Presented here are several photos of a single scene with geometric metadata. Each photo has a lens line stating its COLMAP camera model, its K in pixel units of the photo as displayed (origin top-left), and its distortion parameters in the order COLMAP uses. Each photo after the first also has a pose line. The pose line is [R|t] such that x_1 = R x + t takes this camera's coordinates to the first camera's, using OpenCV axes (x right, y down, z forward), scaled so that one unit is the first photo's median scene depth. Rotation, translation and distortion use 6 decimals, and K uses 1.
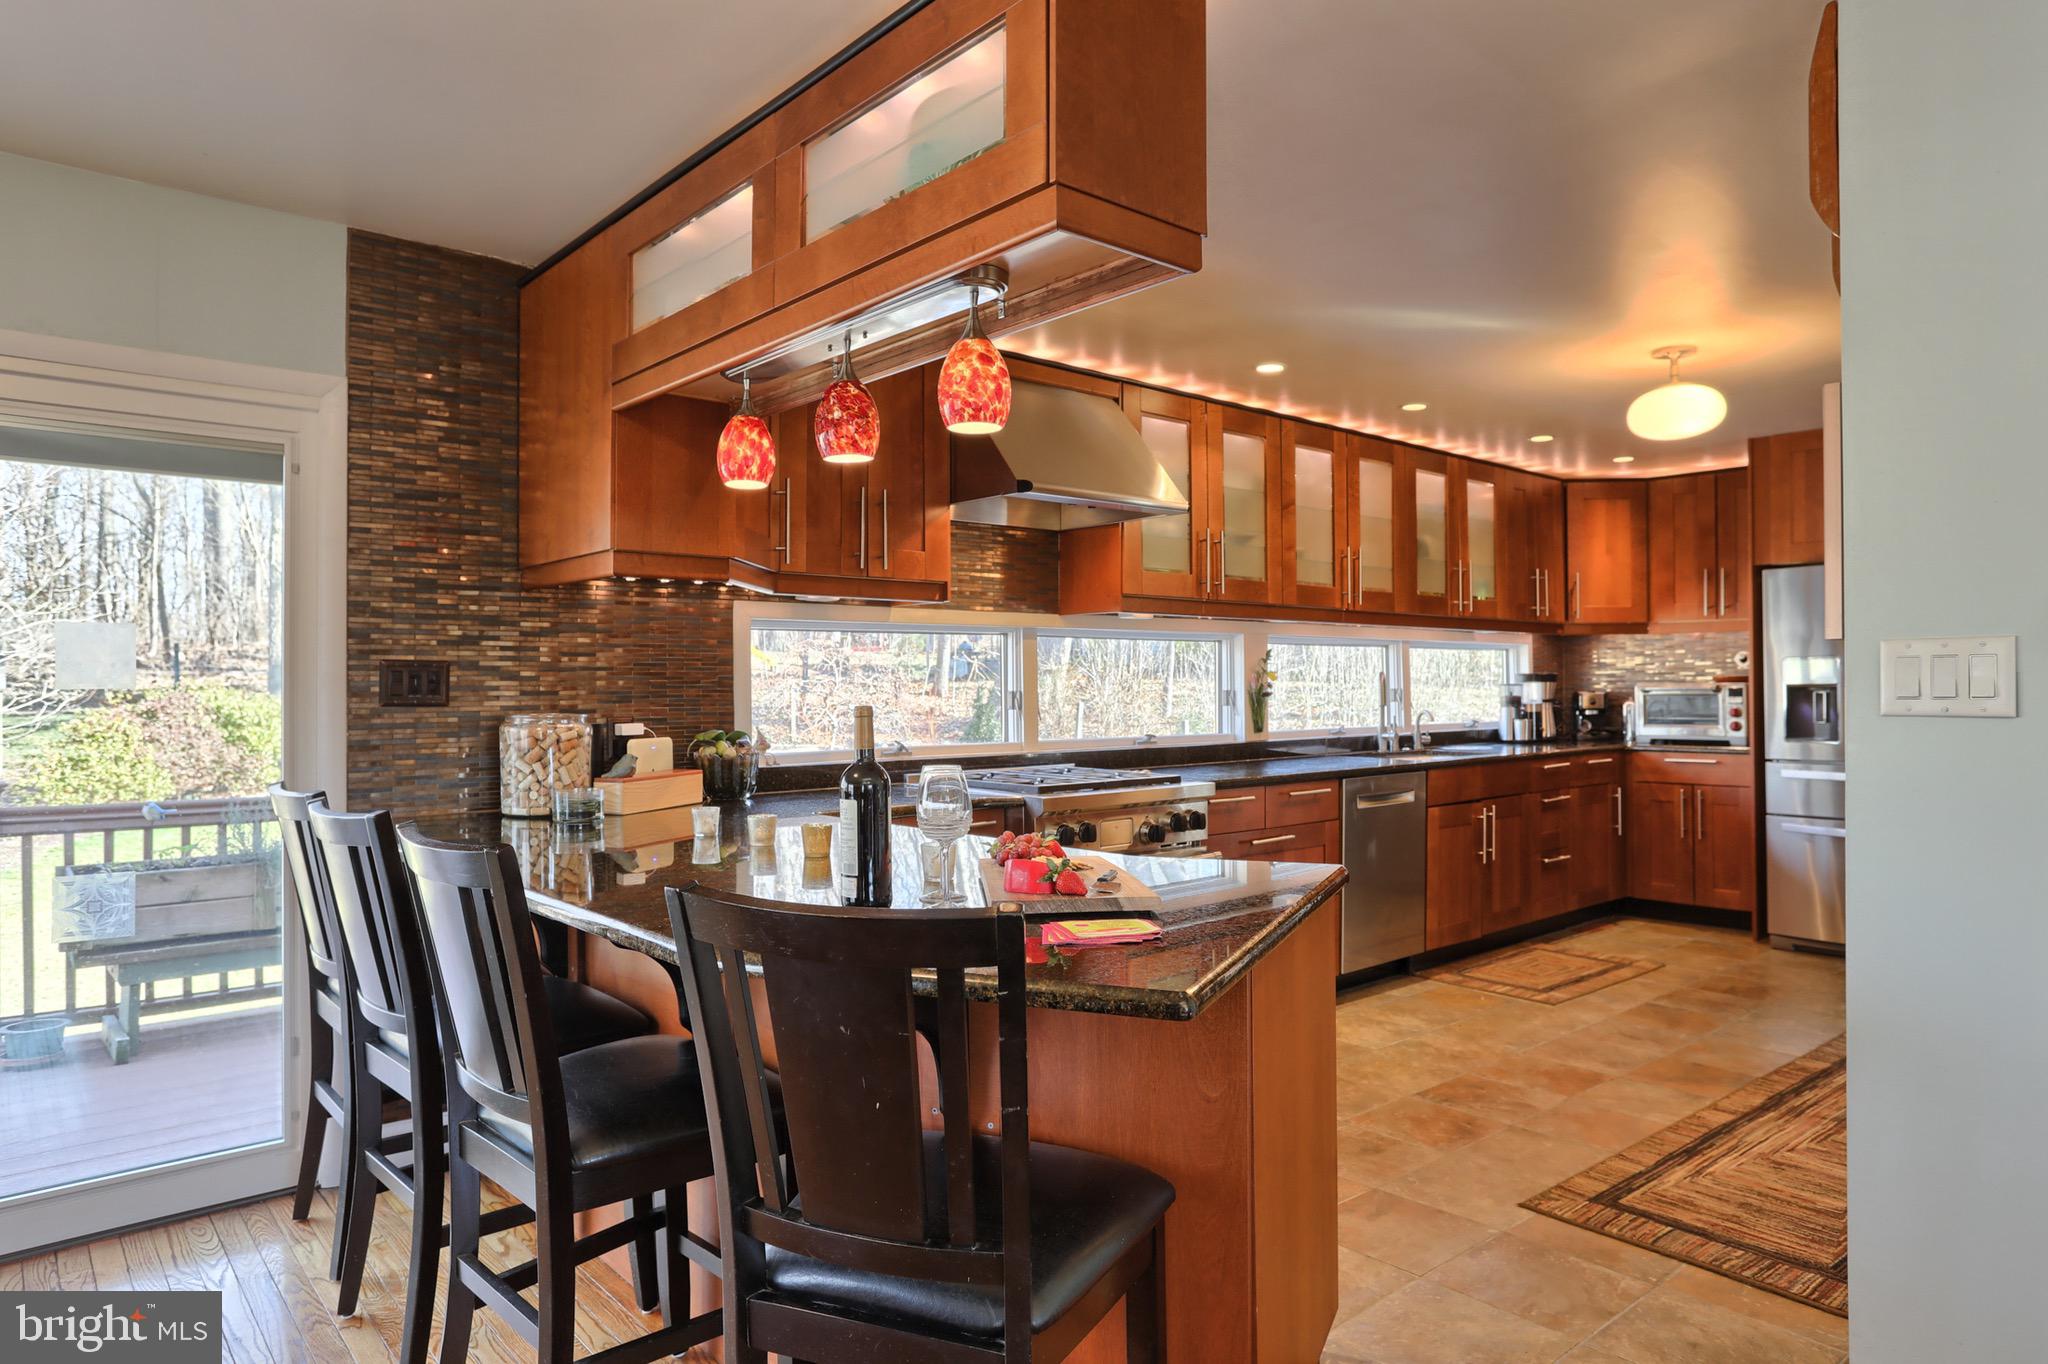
lens RADIAL K [[1244.6, 0, 1007.4], [0, 1244.6, 667.4], [0, 0, 1]] dist [-0.028543, 0.008771]
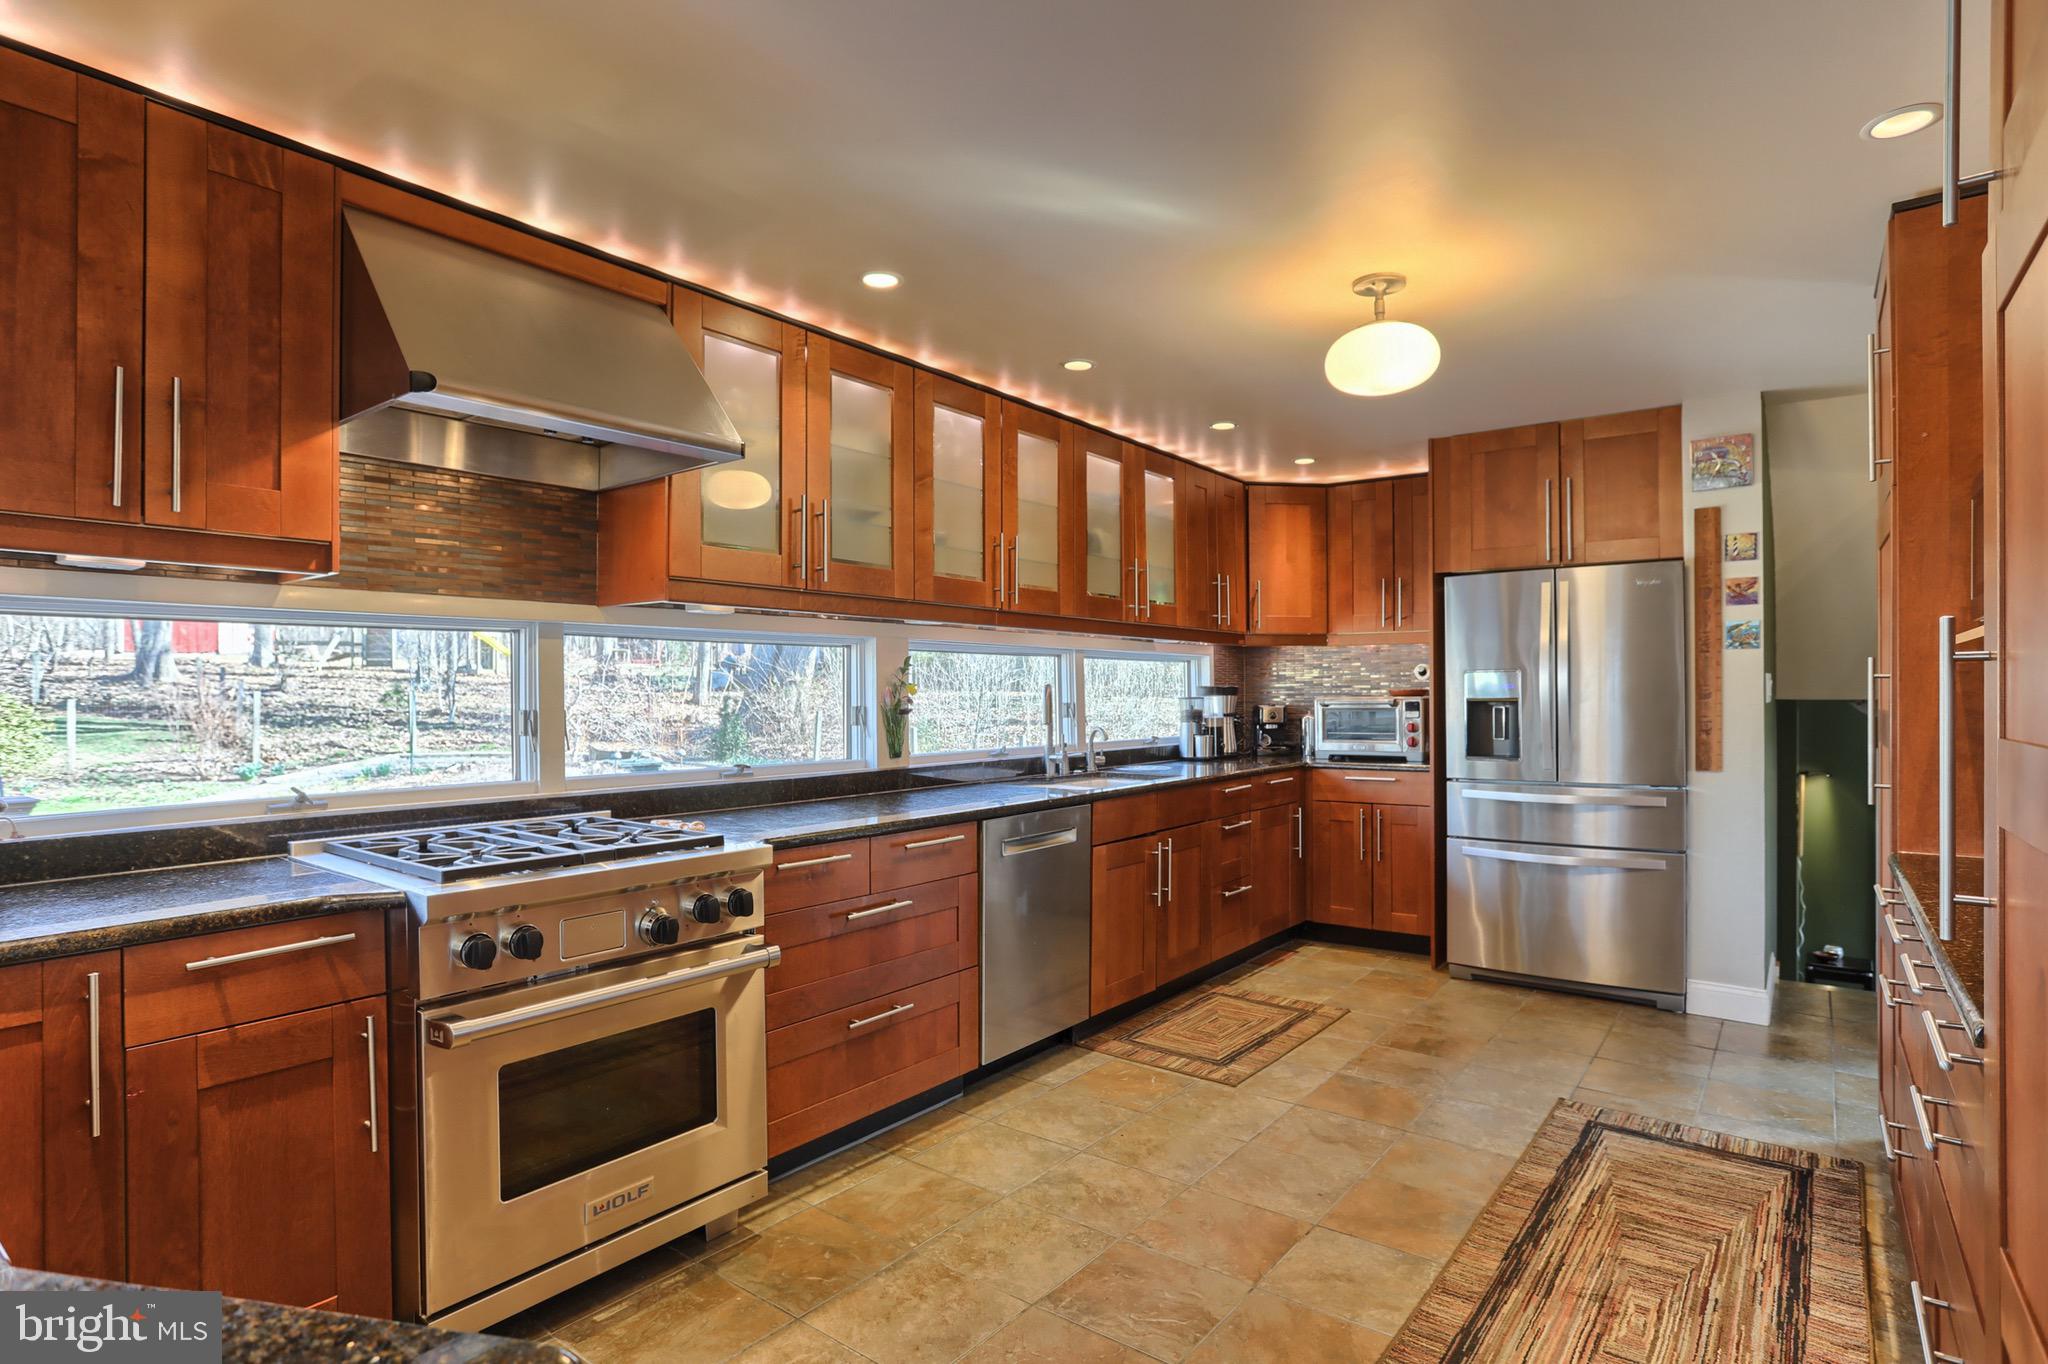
lens RADIAL K [[1053.4, 0, 1014.1], [0, 1053.4, 678.9], [0, 0, 1]] dist [-0.025060, 0.004444]
pose [[0.978109, 0.003682, 0.208061, 0.152652], [-0.003745, 0.999993, -0.000092, -0.000174], [-0.208060, -0.000689, 0.978116, 0.348016]]
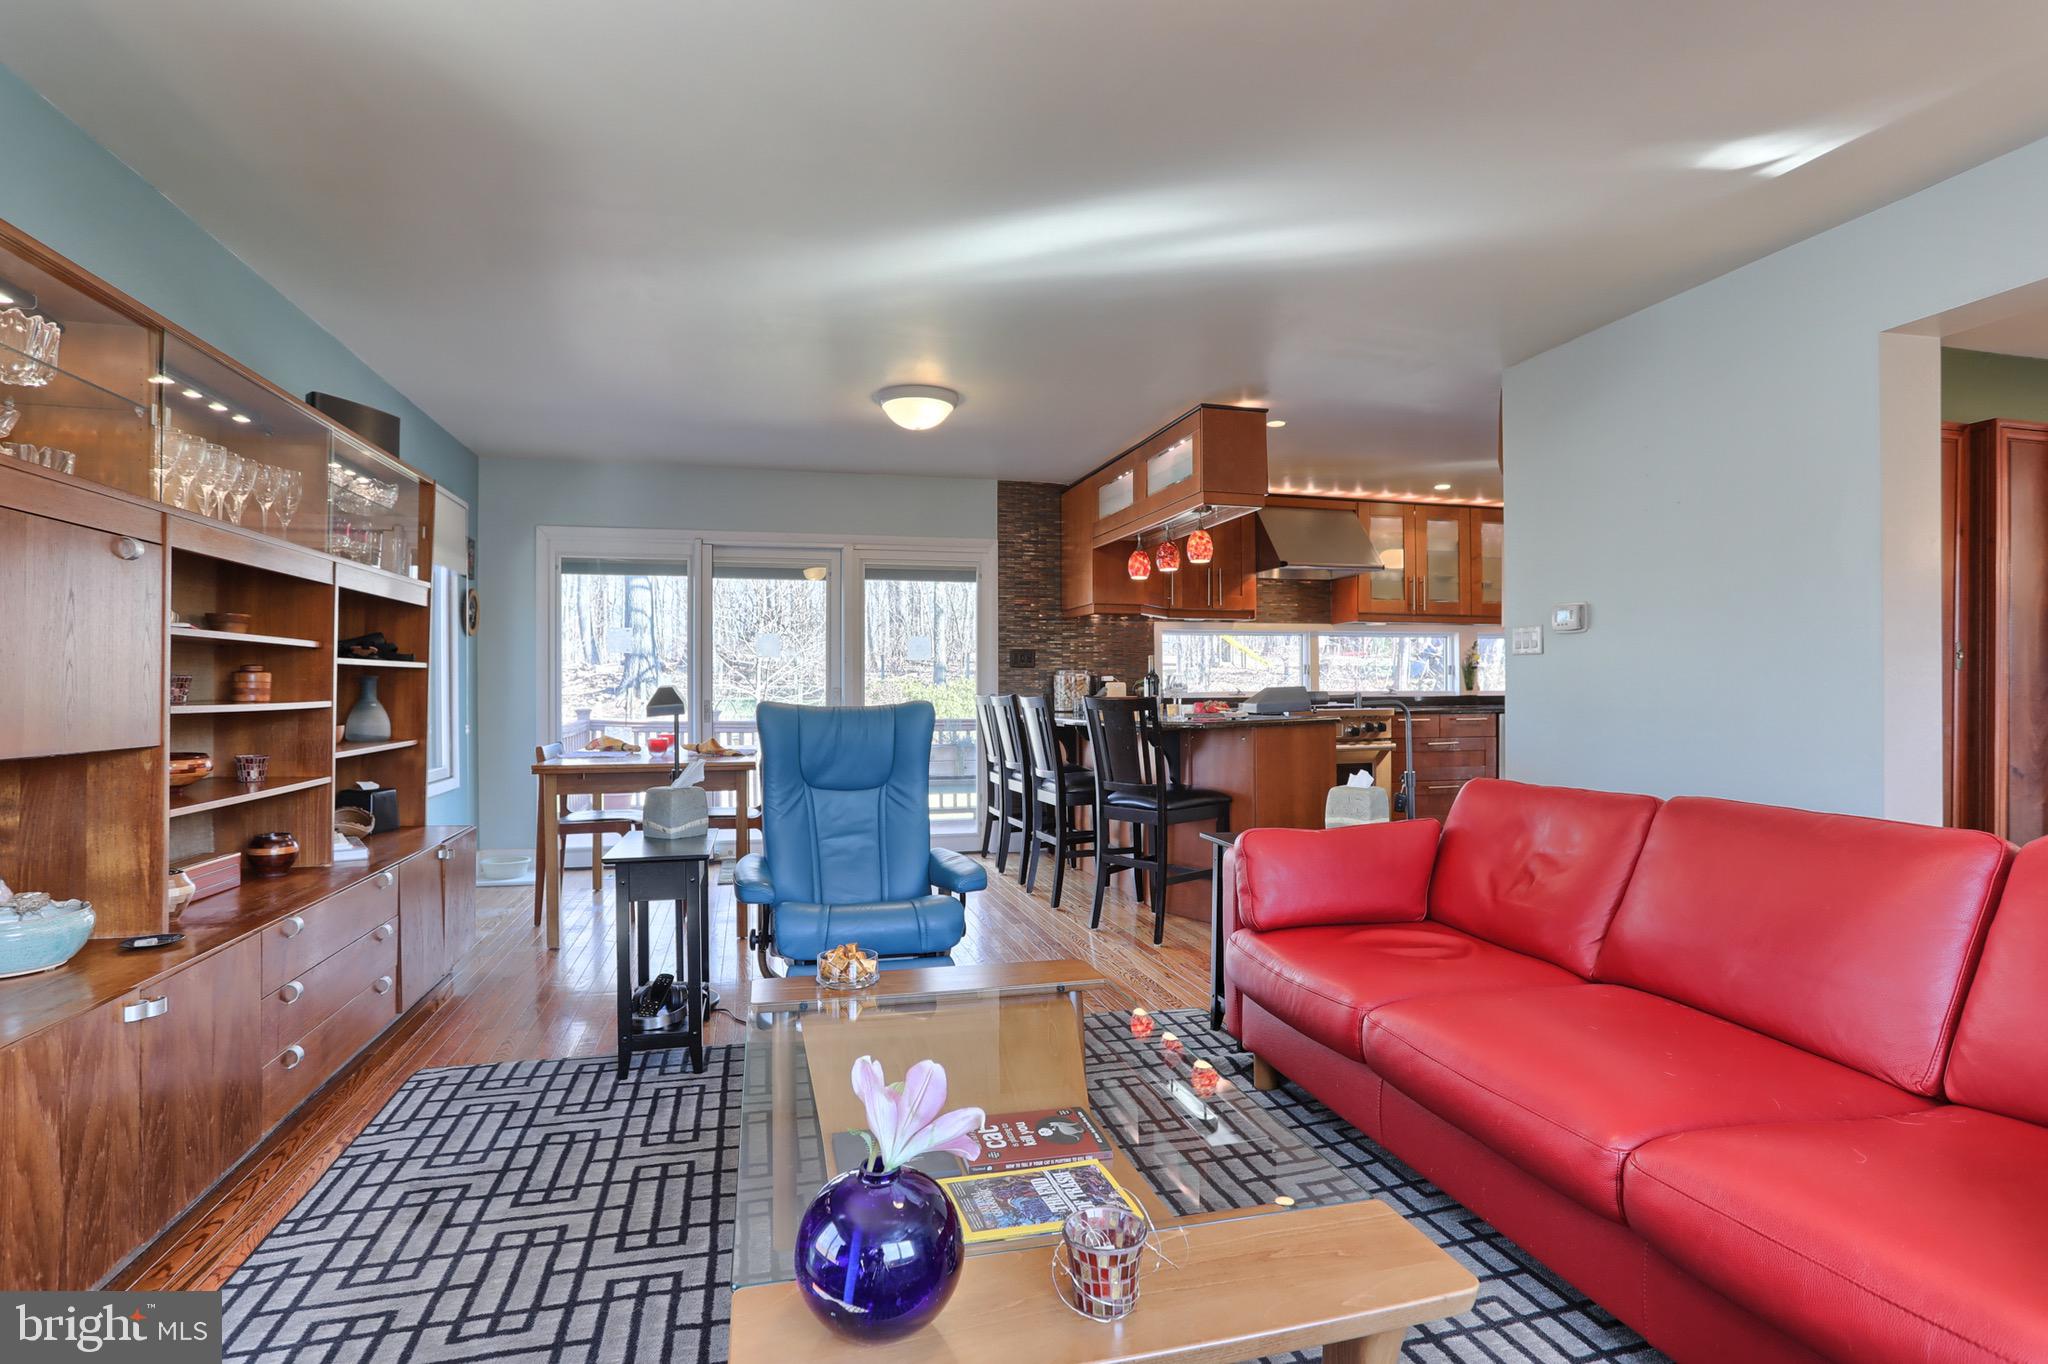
lens RADIAL K [[1014.4, 0, 1024.7], [0, 1014.4, 671.2], [0, 0, 1]] dist [-0.001724, 0.000072]
pose [[0.903860, -0.005139, -0.427797, 0.280440], [0.004910, 0.999987, -0.001637, 0.029513], [0.427800, -0.000621, 0.903873, -0.594285]]
